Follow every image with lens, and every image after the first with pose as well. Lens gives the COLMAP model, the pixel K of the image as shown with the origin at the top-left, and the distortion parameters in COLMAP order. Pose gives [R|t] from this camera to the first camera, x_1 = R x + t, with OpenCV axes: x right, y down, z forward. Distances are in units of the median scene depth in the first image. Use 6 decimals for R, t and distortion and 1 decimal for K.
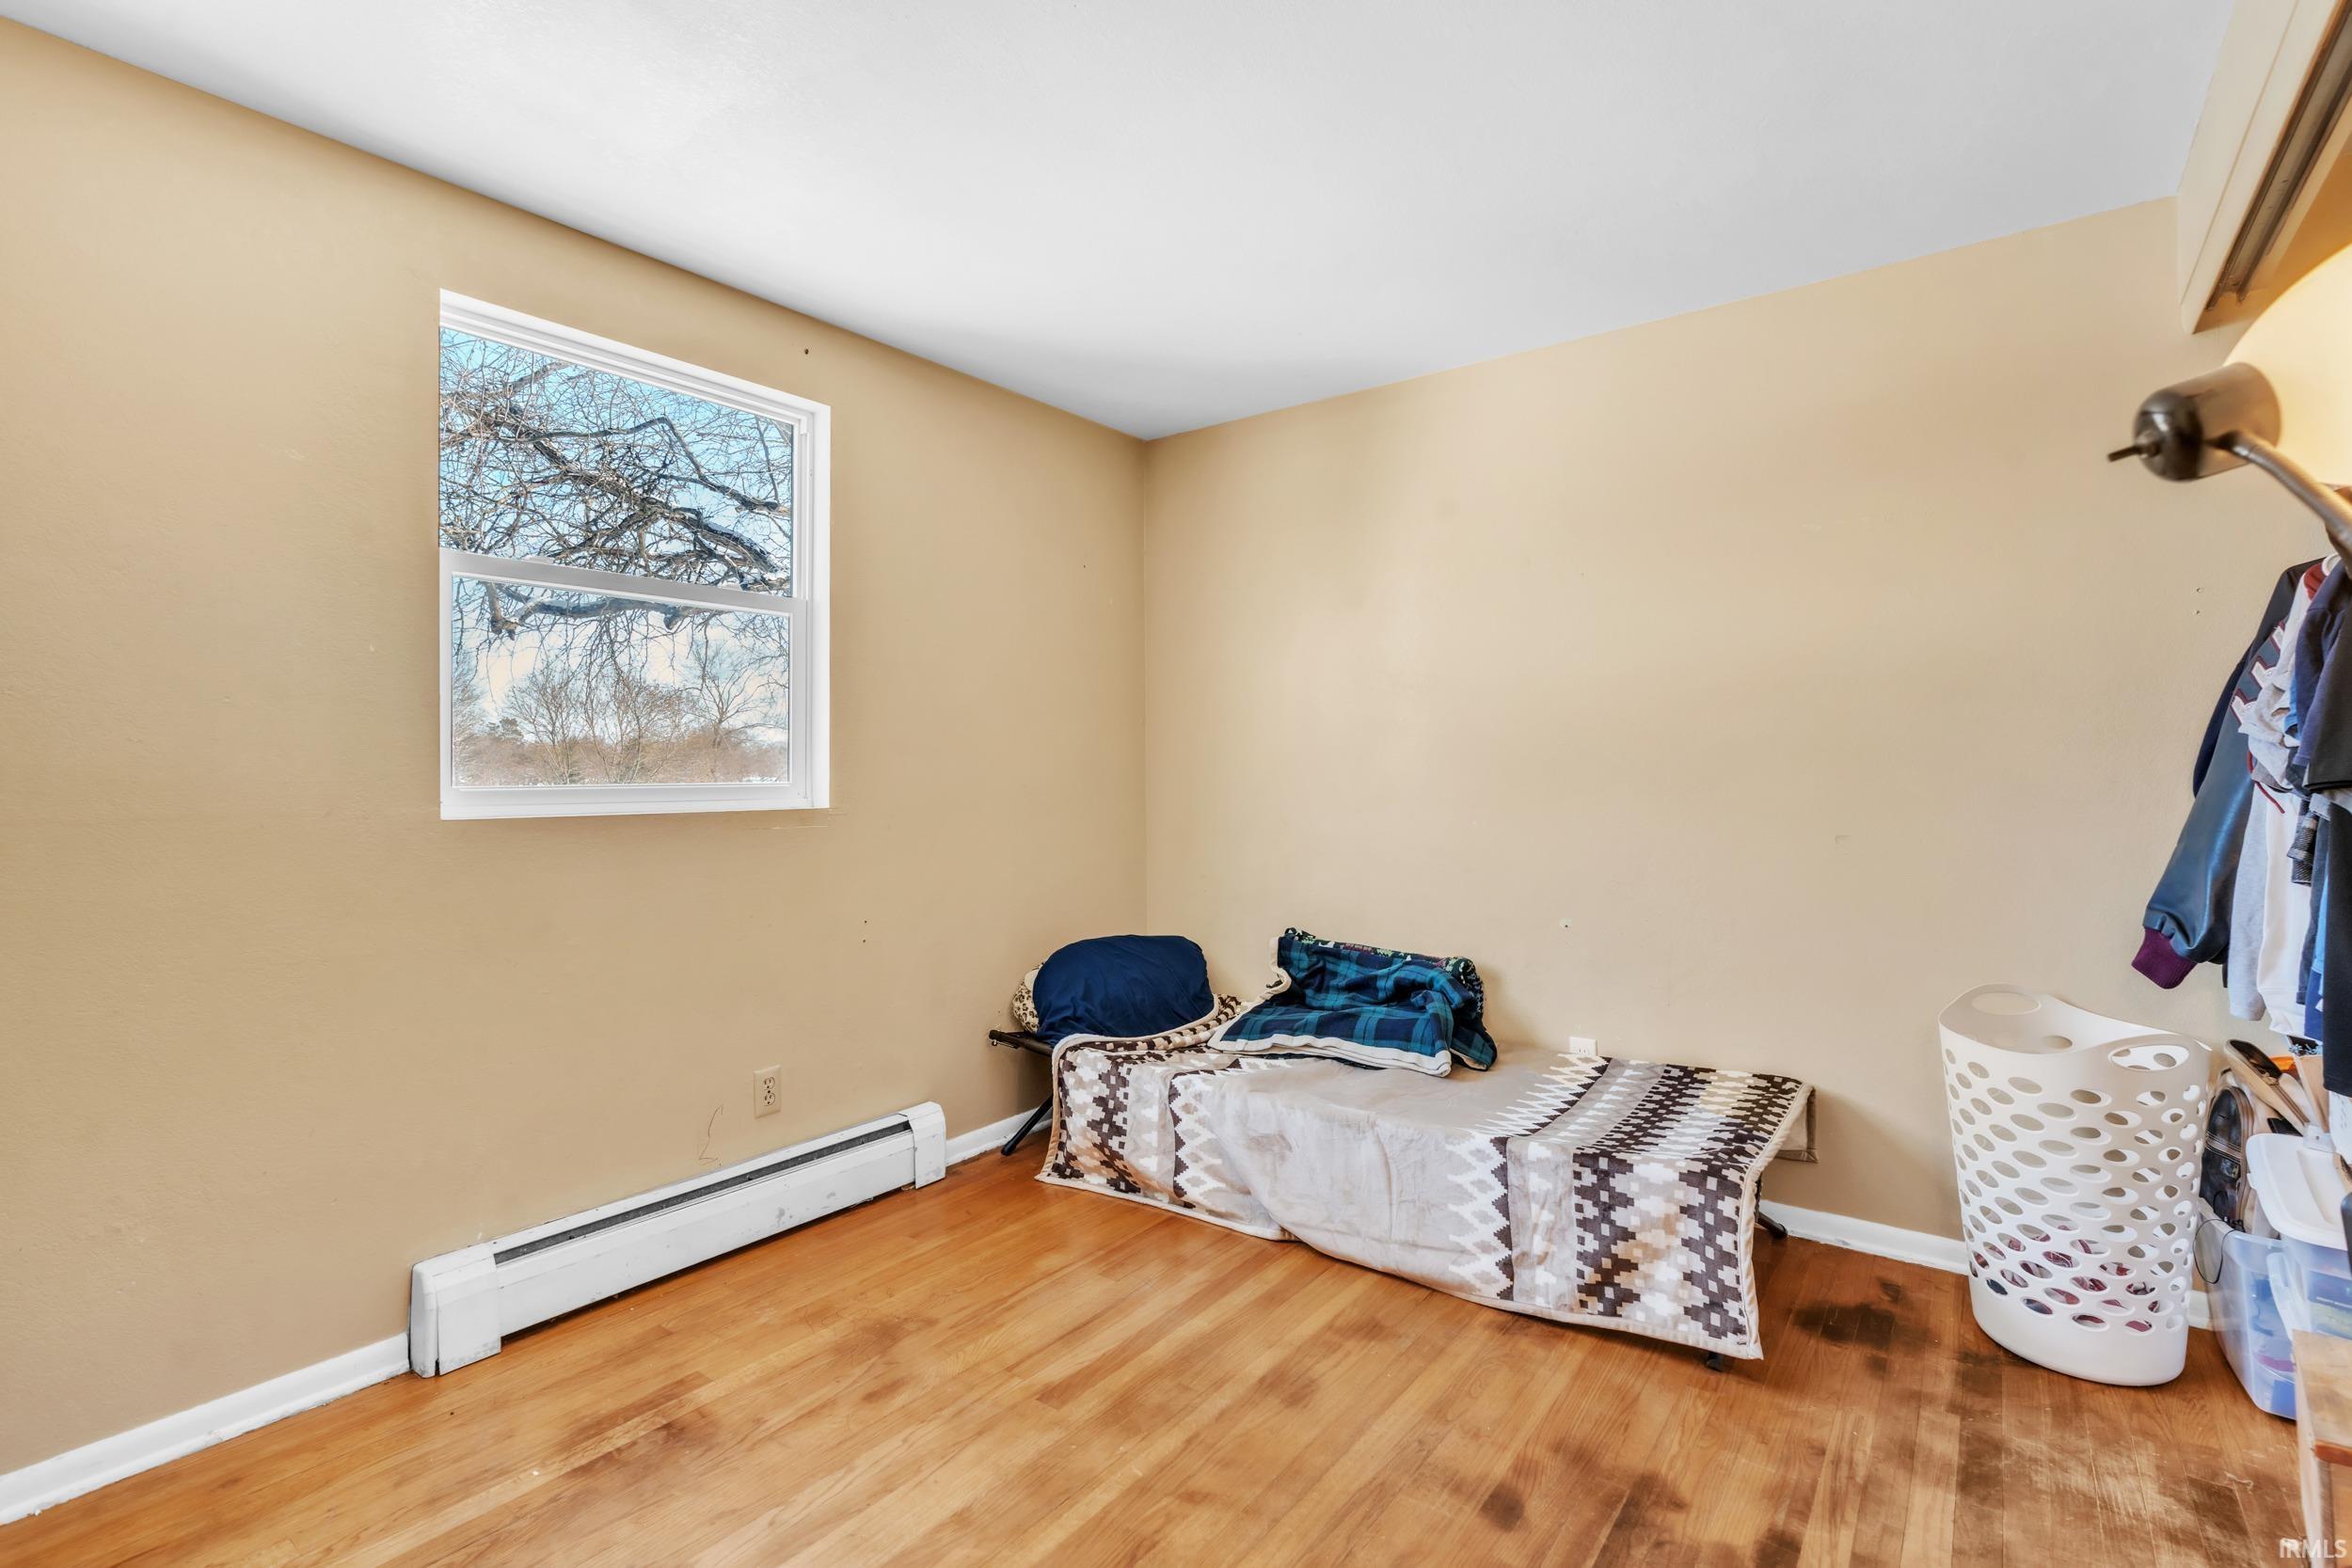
lens RADIAL K [[1097.5, 0, 1192.9], [0, 1097.5, 771.8], [0, 0, 1]] dist [-0.062188, 0.029277]
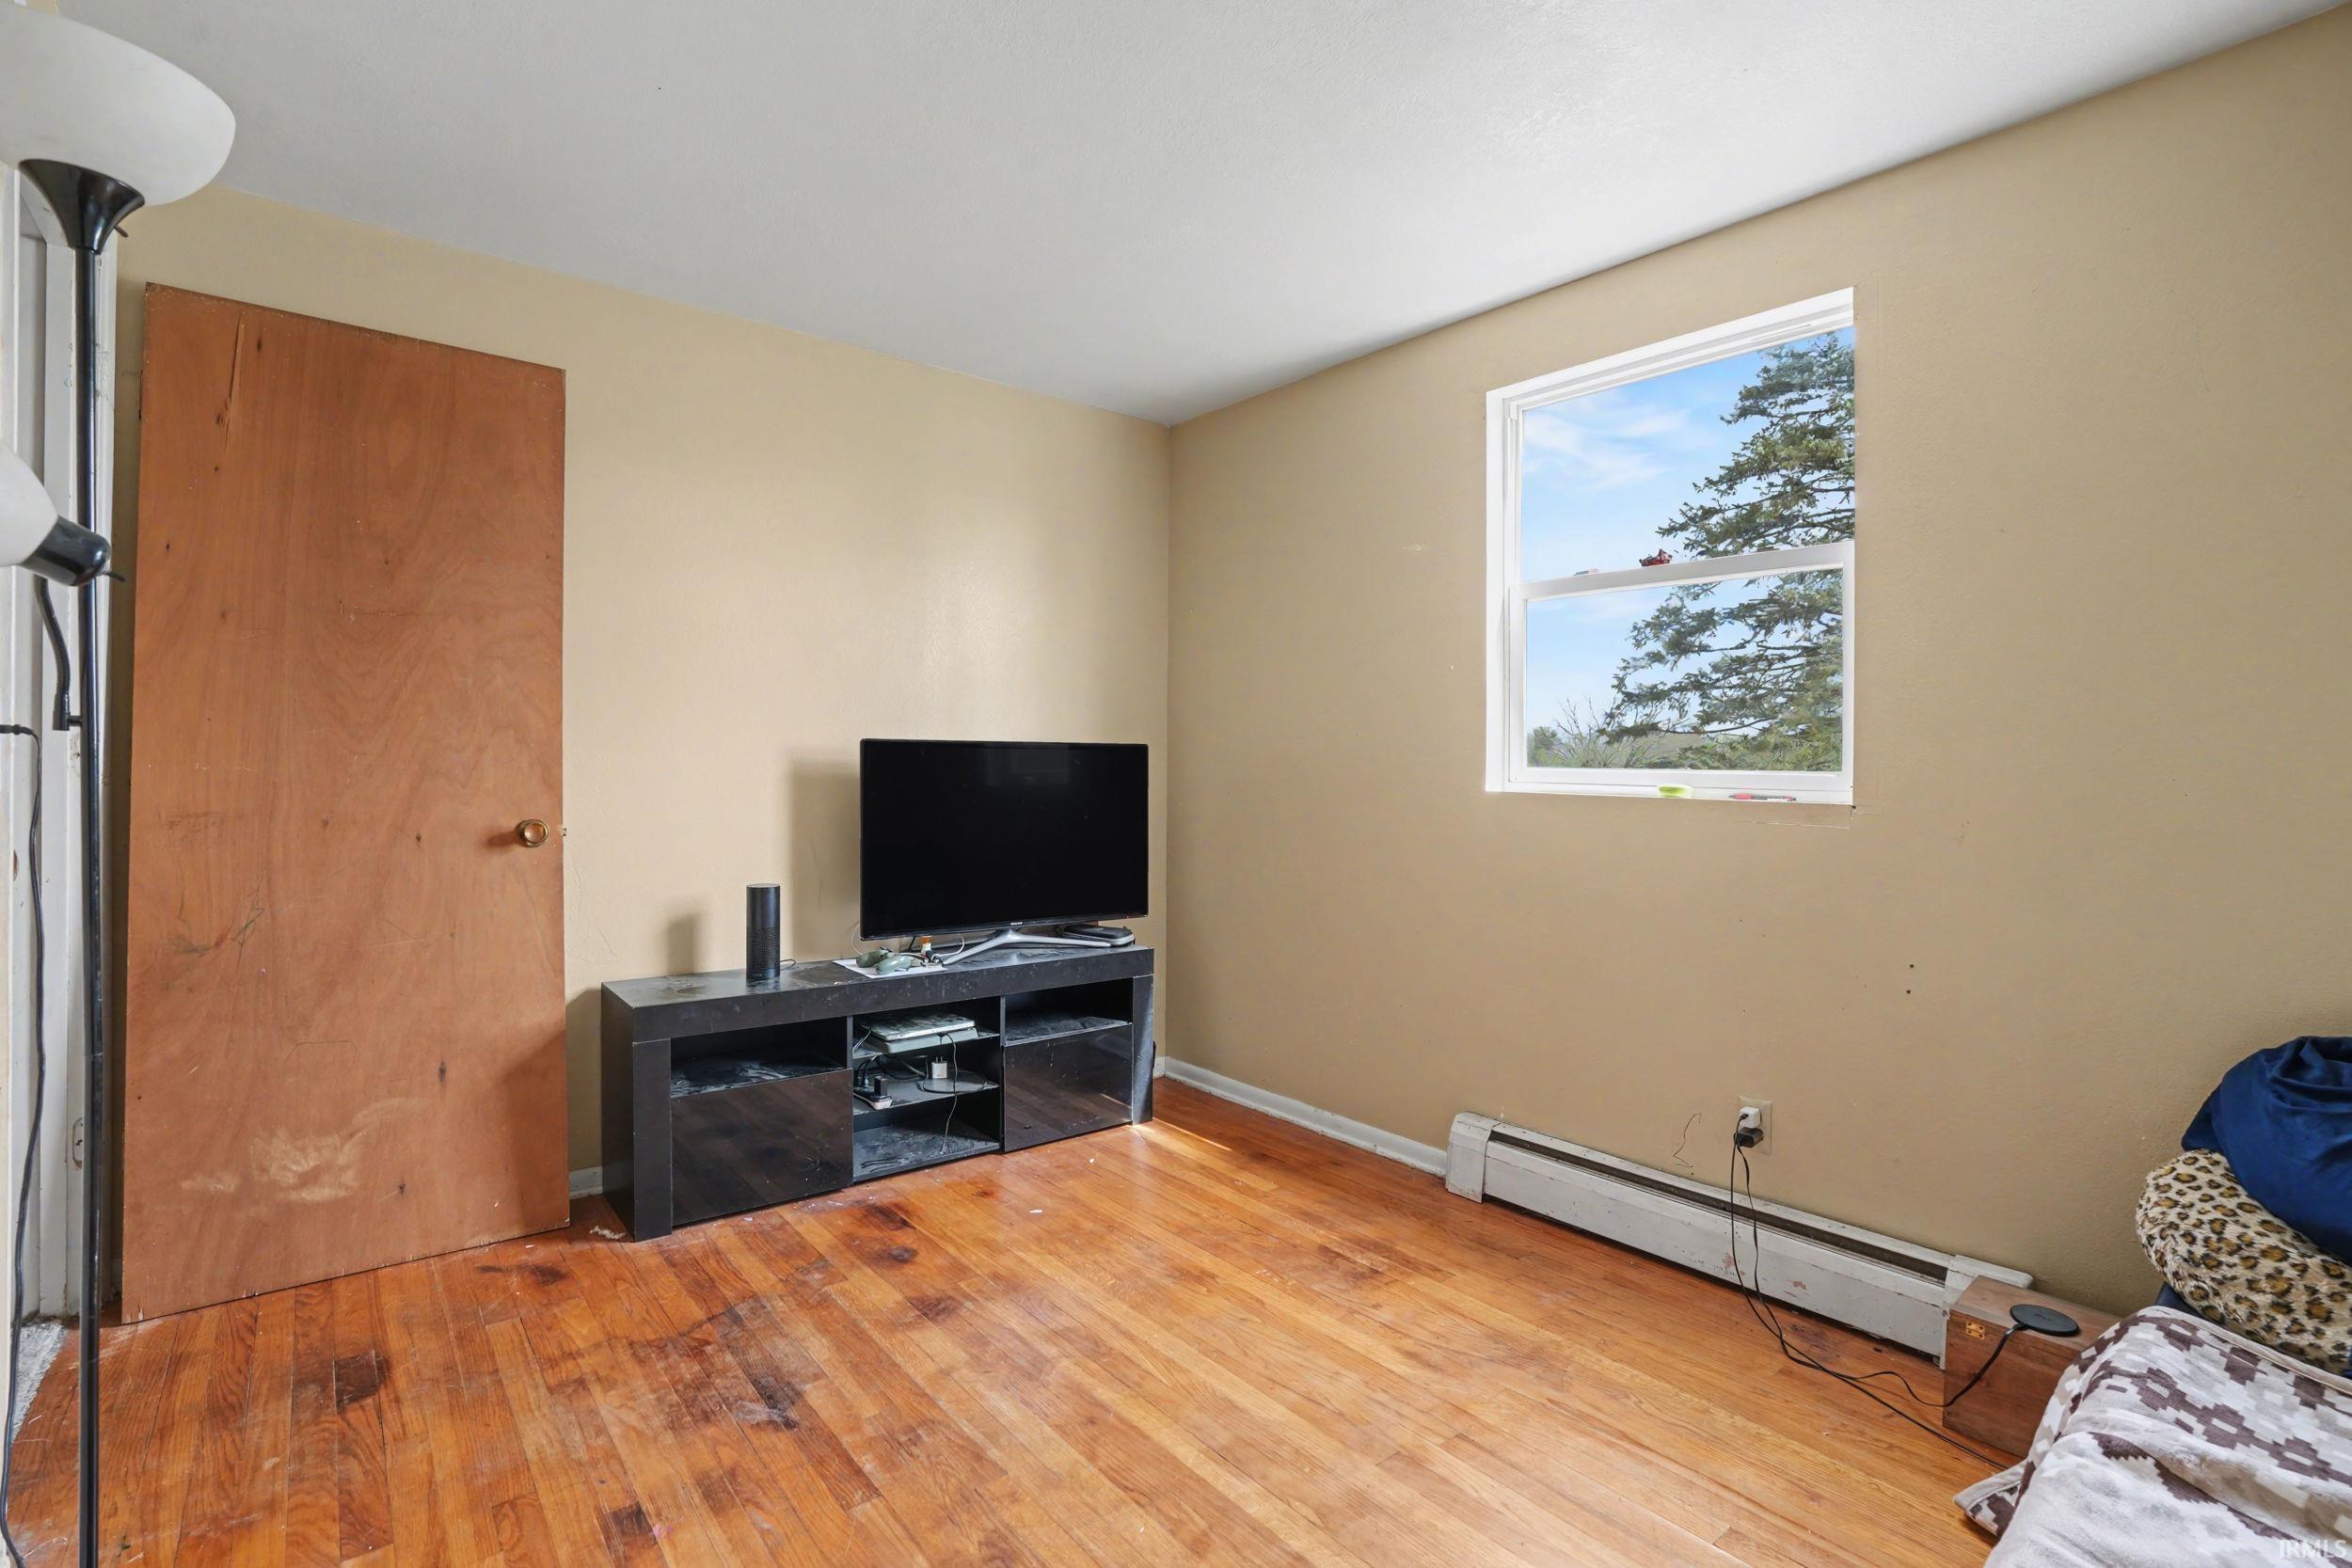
lens RADIAL K [[1097.5, 0, 1192.9], [0, 1097.5, 771.8], [0, 0, 1]] dist [-0.062188, 0.029277]
pose [[-0.247382, 0.014215, -0.968814, 0.716765], [-0.009253, 0.999812, 0.017032, -0.003818], [0.968874, 0.013178, -0.247204, 0.980826]]
